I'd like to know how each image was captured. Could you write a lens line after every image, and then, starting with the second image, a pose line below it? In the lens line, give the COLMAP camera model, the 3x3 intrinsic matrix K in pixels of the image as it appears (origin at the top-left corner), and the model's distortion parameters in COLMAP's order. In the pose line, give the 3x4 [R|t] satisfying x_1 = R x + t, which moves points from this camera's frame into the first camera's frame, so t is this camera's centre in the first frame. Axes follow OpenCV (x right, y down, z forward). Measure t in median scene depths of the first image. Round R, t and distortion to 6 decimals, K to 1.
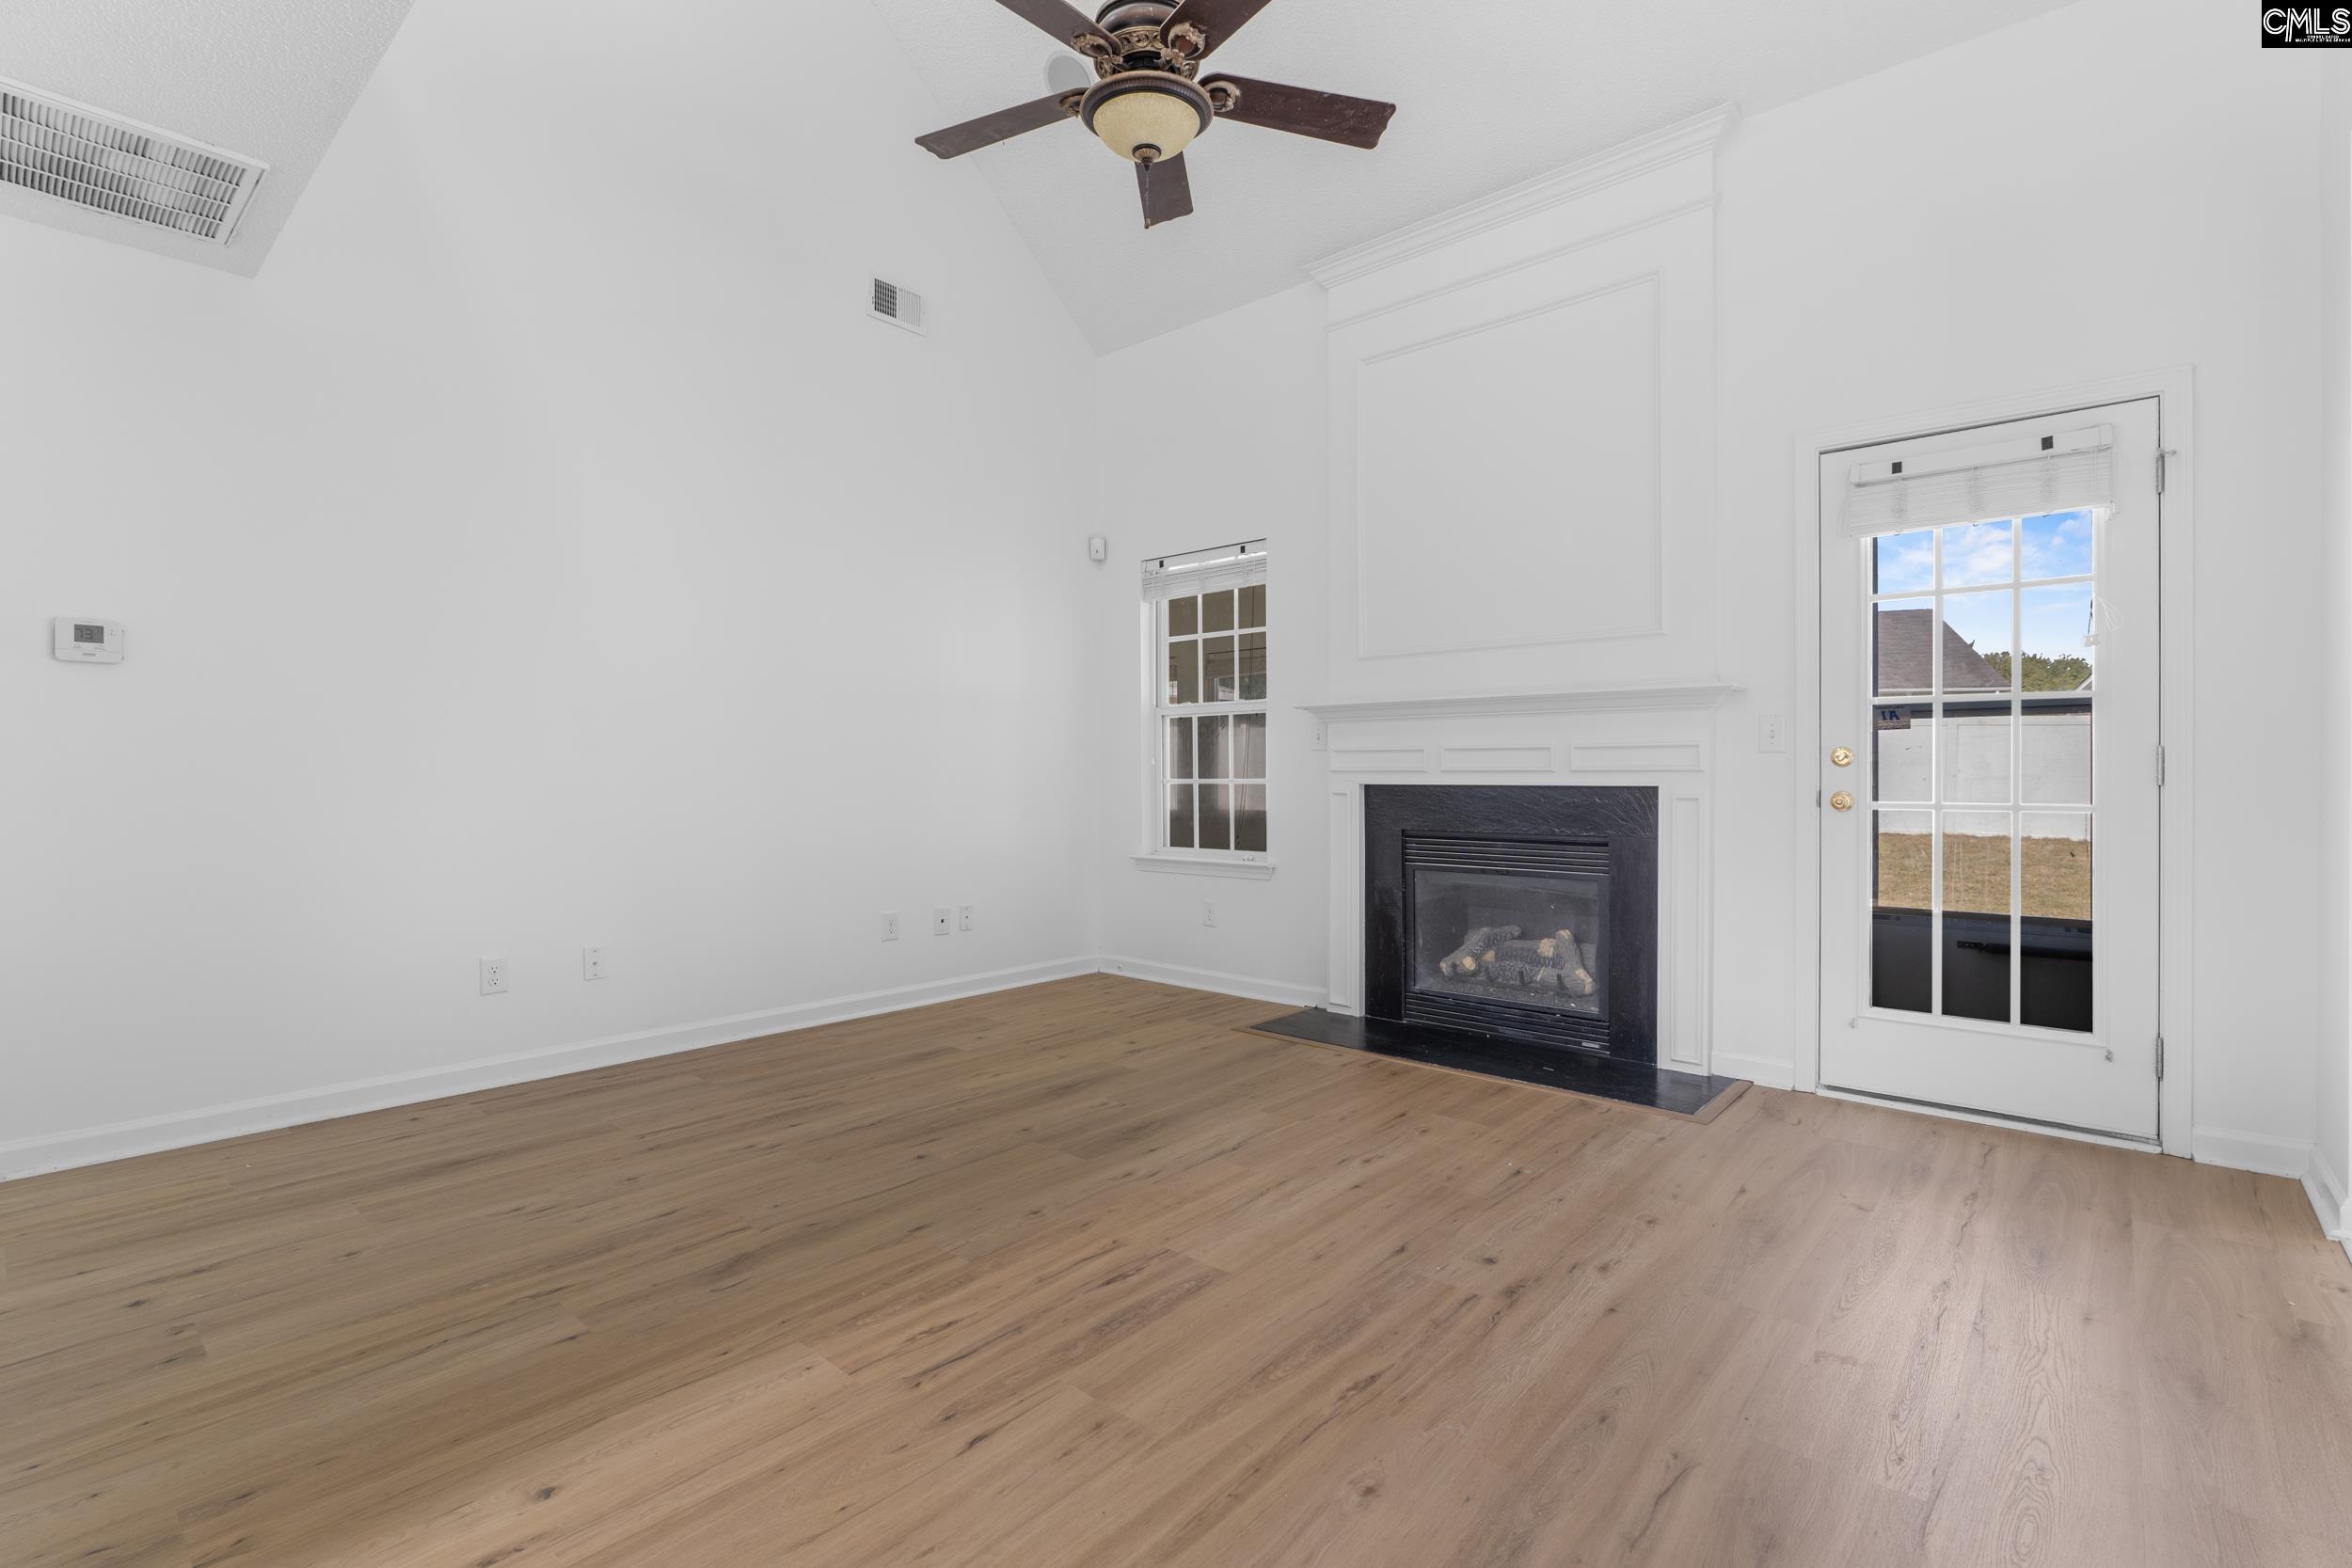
lens RADIAL K [[1074.8, 0, 1165.9], [0, 1074.8, 781.7], [0, 0, 1]] dist [-0.010152, 0.000387]
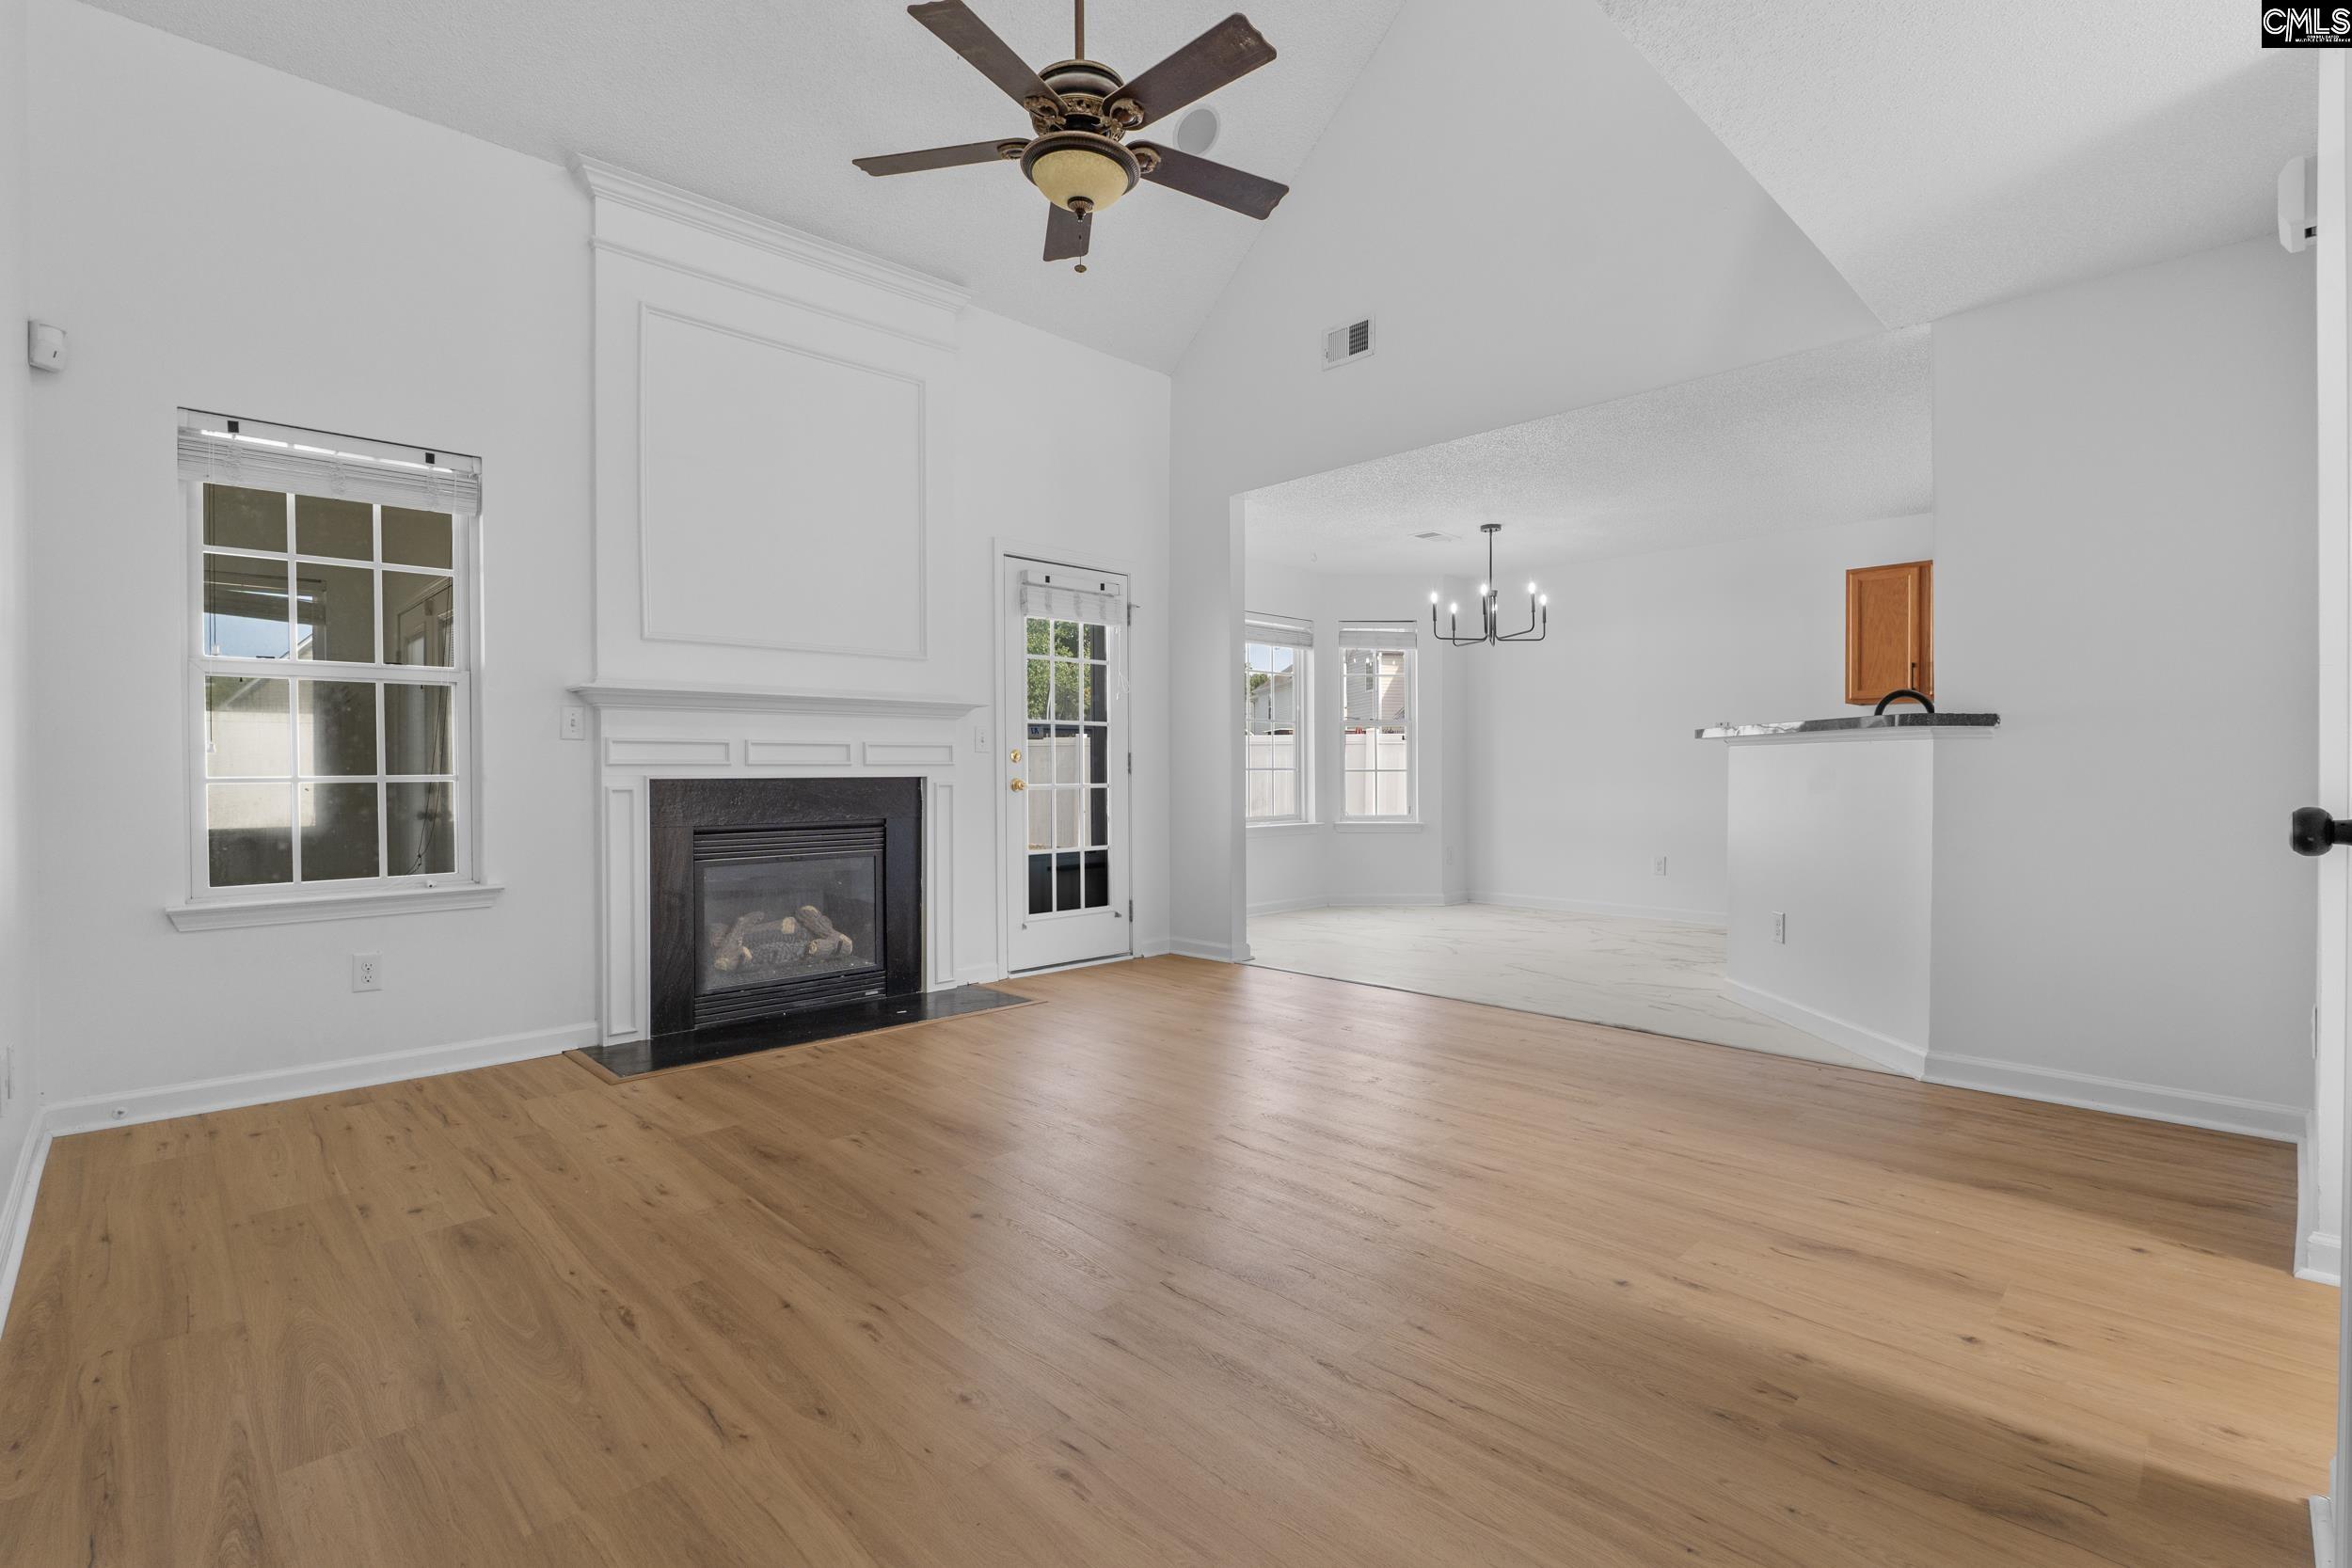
lens RADIAL K [[1074.8, 0, 1165.9], [0, 1074.8, 781.7], [0, 0, 1]] dist [-0.010152, 0.000387]
pose [[0.079669, -0.011942, 0.996750, -0.889802], [0.011193, 0.999876, 0.011085, -0.000971], [-0.996759, 0.010274, 0.079792, 0.655552]]
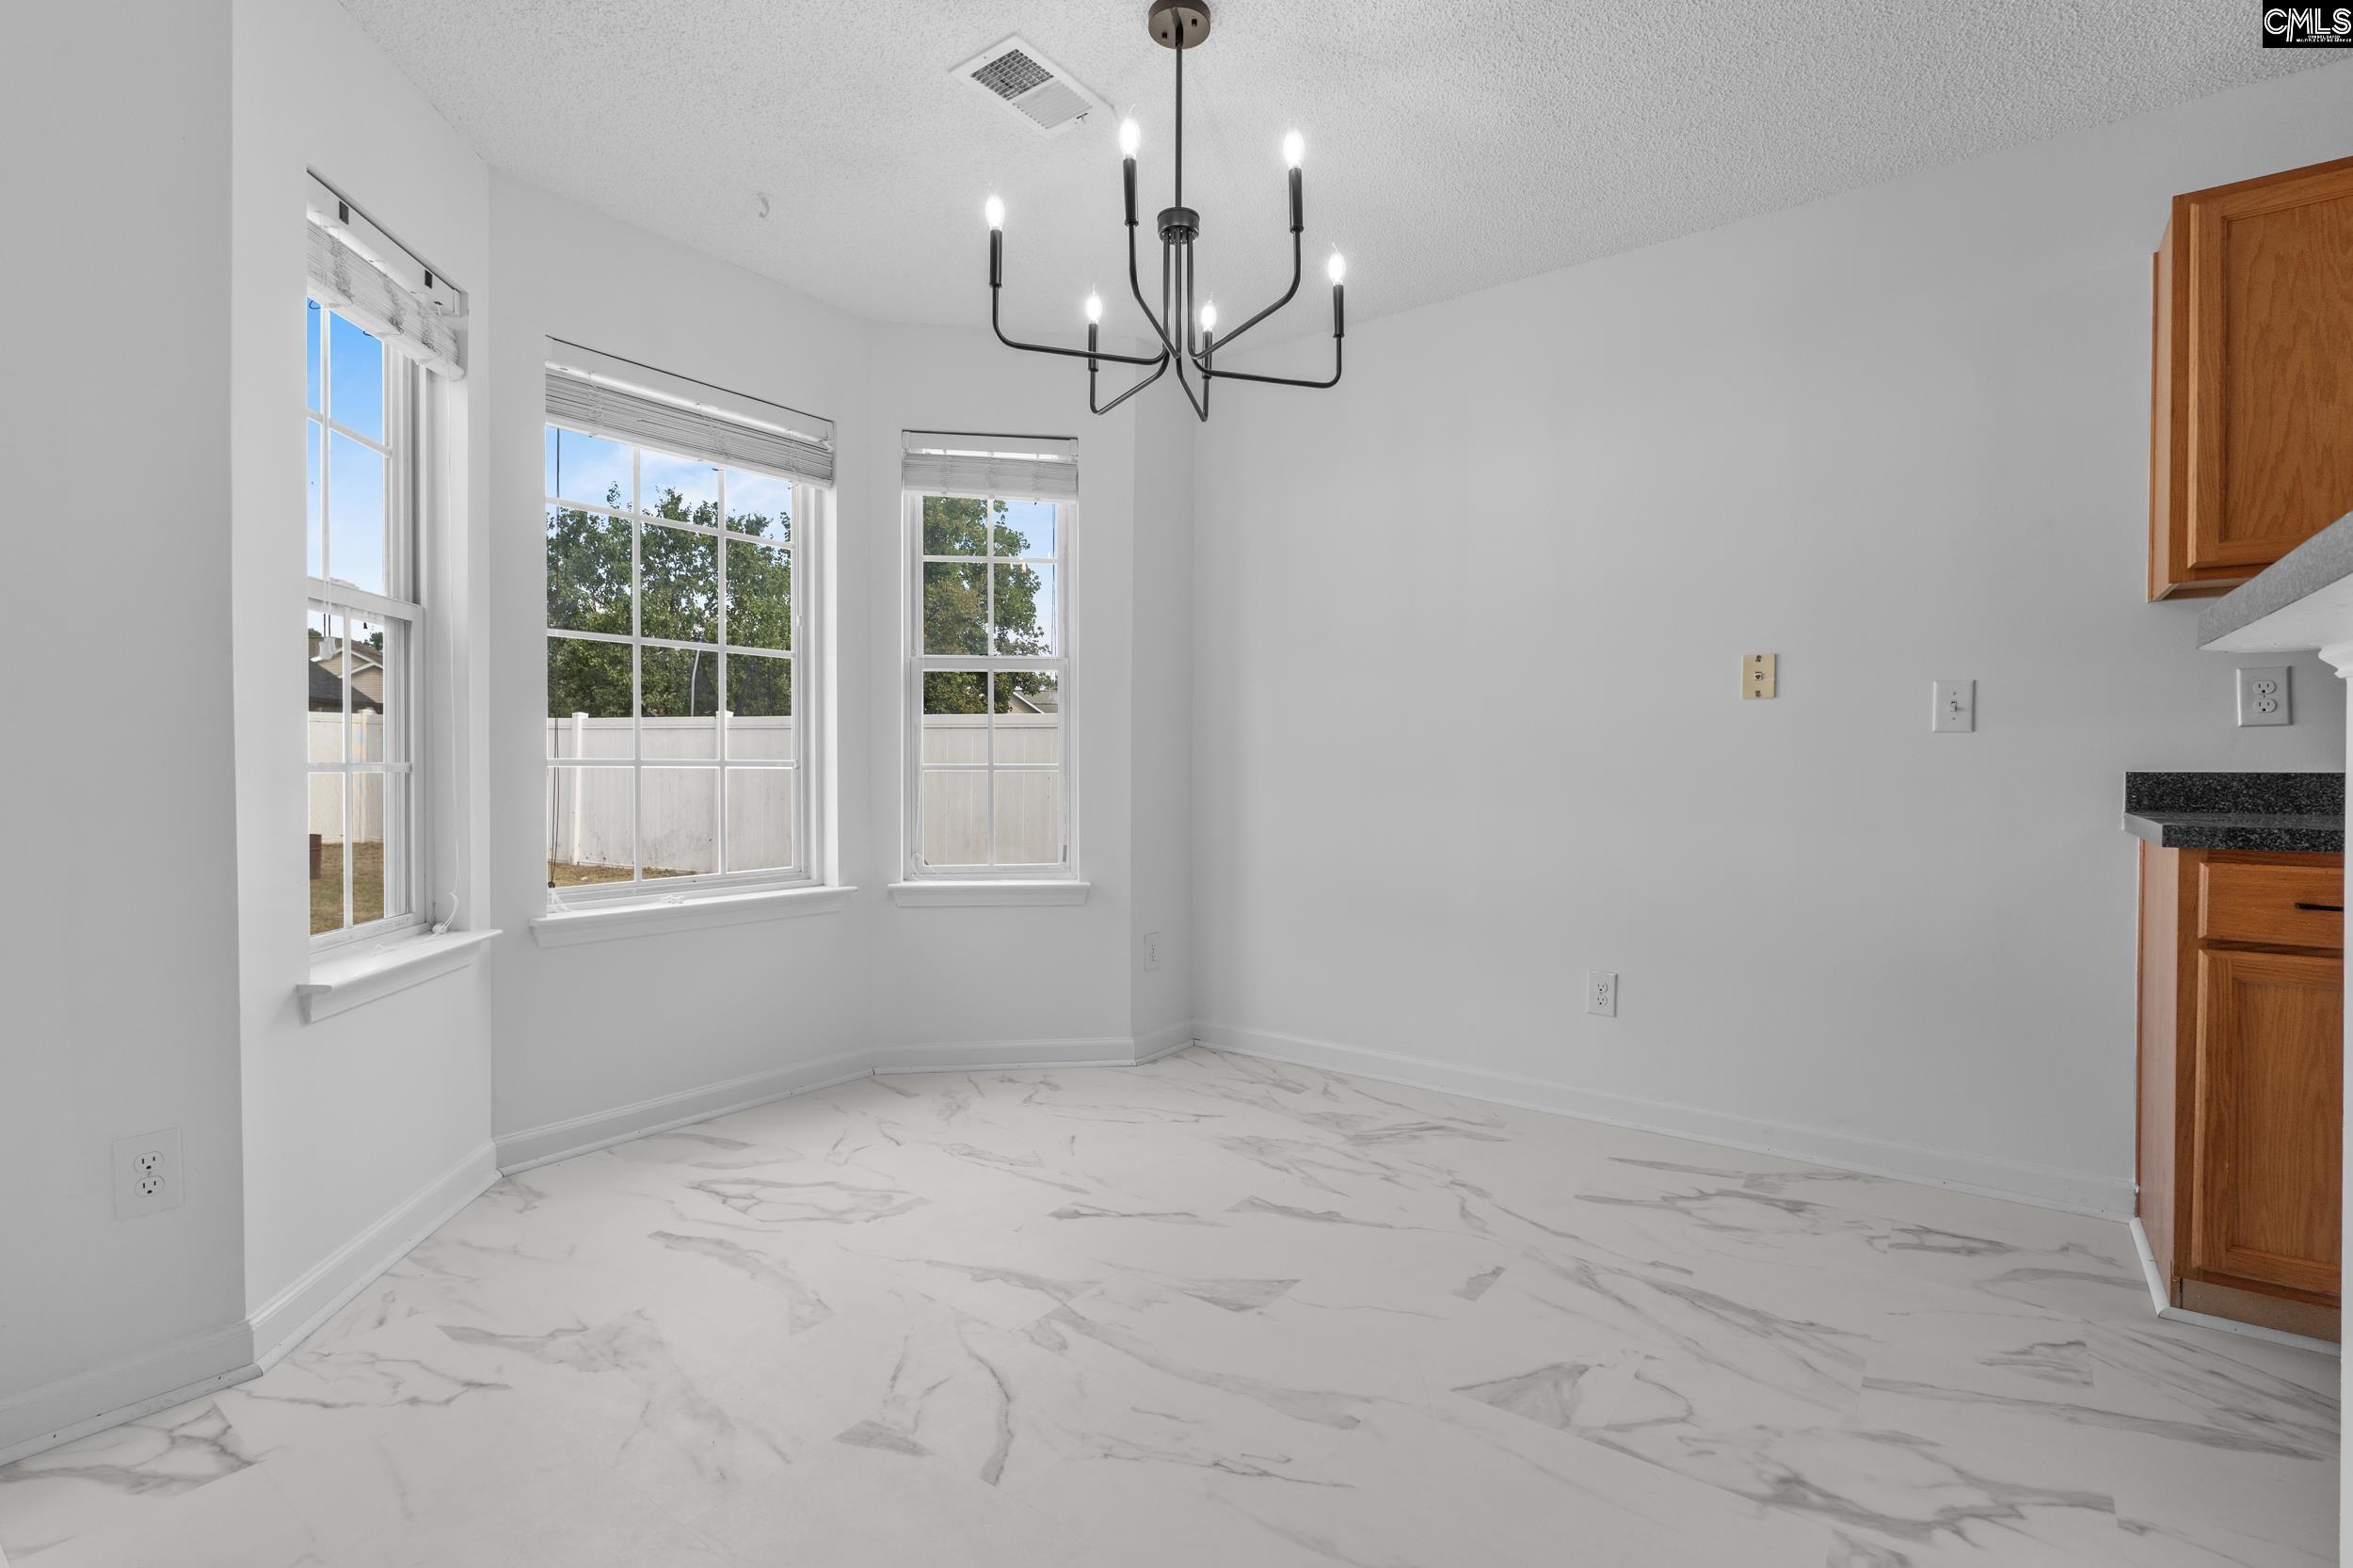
lens RADIAL K [[1087.4, 0, 1165.3], [0, 1087.4, 783.4], [0, 0, 1]] dist [-0.003472, -0.000201]
pose [[-0.077559, -0.016310, 0.996854, 0.397464], [0.004735, 0.999849, 0.016727, 0.004476], [-0.996977, 0.006017, -0.077470, 0.296271]]
